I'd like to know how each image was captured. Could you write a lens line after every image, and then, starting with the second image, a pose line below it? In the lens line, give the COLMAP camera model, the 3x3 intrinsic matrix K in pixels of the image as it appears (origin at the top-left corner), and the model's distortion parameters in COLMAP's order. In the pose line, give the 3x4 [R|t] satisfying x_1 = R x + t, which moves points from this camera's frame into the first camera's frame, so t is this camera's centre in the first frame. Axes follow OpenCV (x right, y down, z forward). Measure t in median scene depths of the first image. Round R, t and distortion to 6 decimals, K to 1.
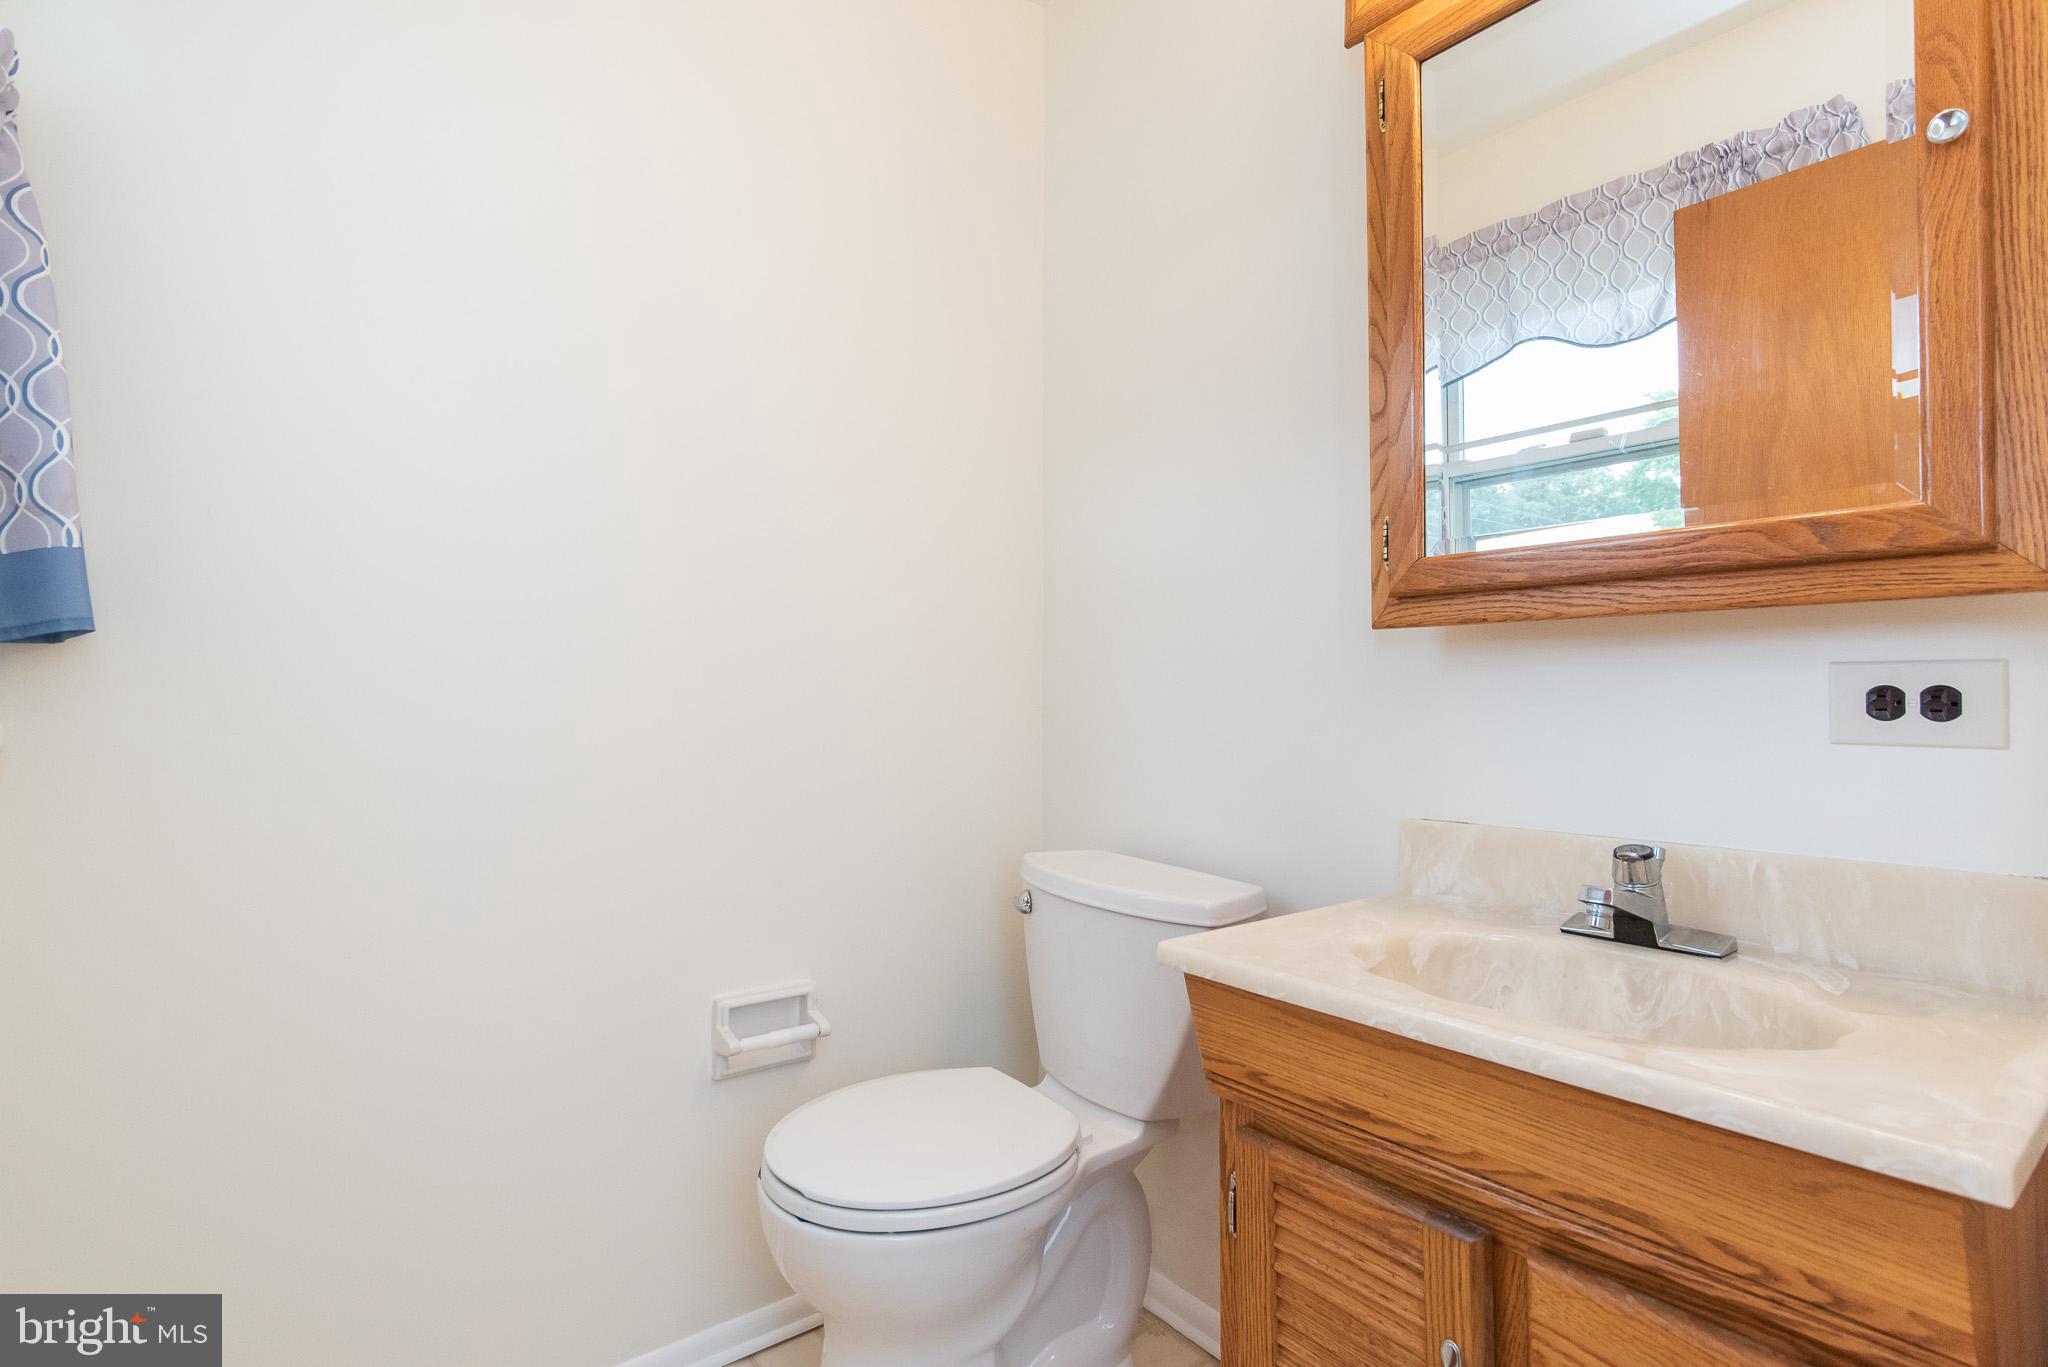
lens RADIAL K [[982.6, 0, 1029.8], [0, 982.6, 696.1], [0, 0, 1]] dist [-0.000007, -0.000198]
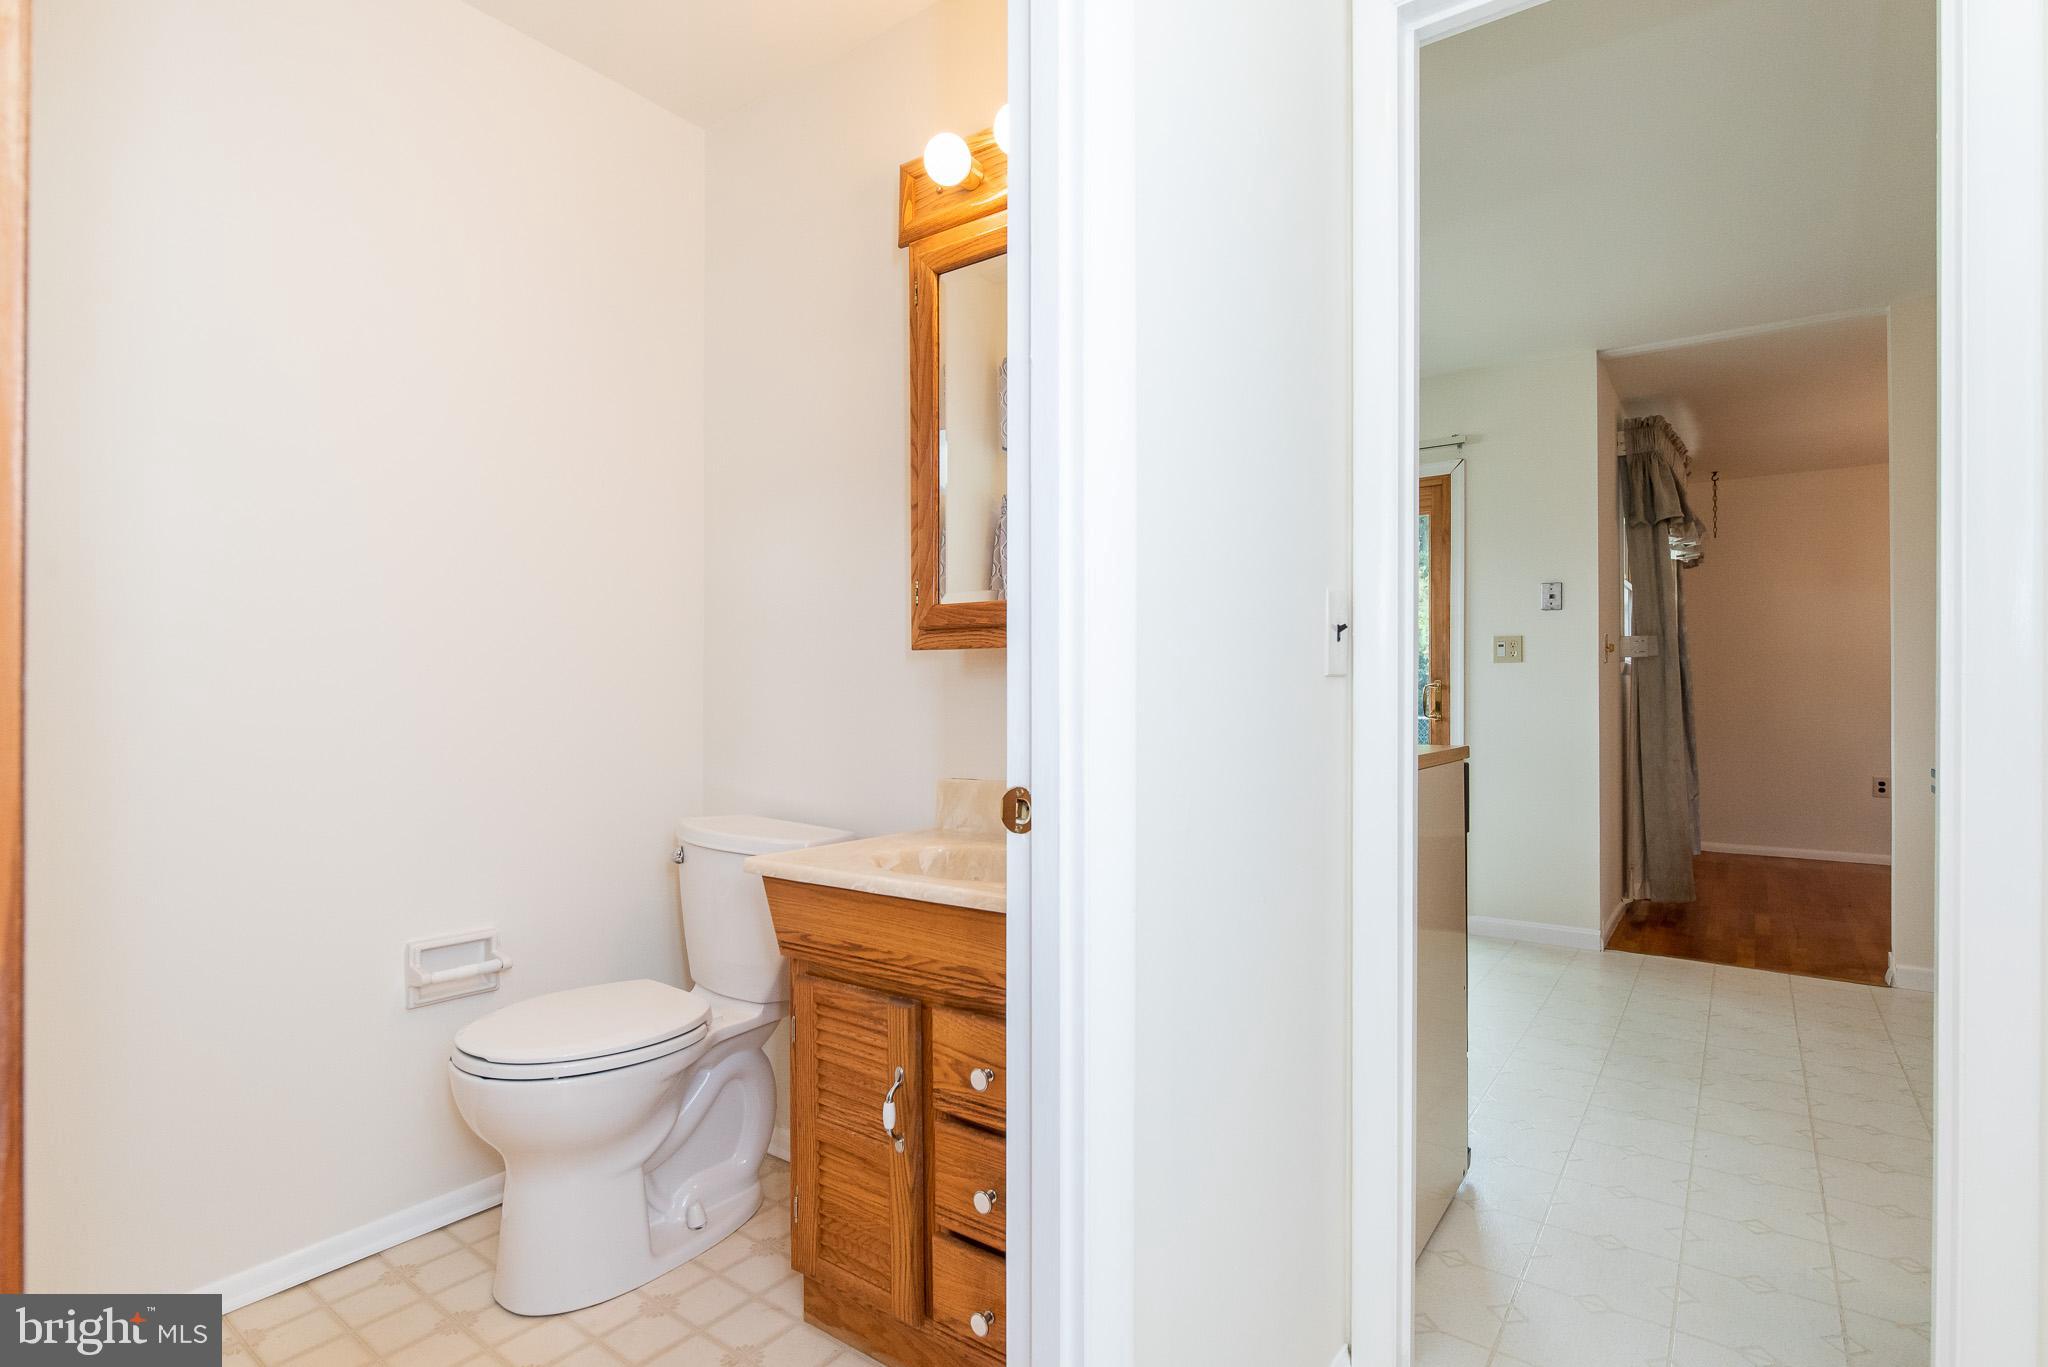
lens RADIAL K [[982.6, 0, 1029.8], [0, 982.6, 696.1], [0, 0, 1]] dist [-0.000007, -0.000198]
pose [[0.962570, -0.004038, 0.271002, 0.146548], [0.002333, 0.999975, 0.006613, -0.010270], [-0.271022, -0.005733, 0.962556, -0.595055]]
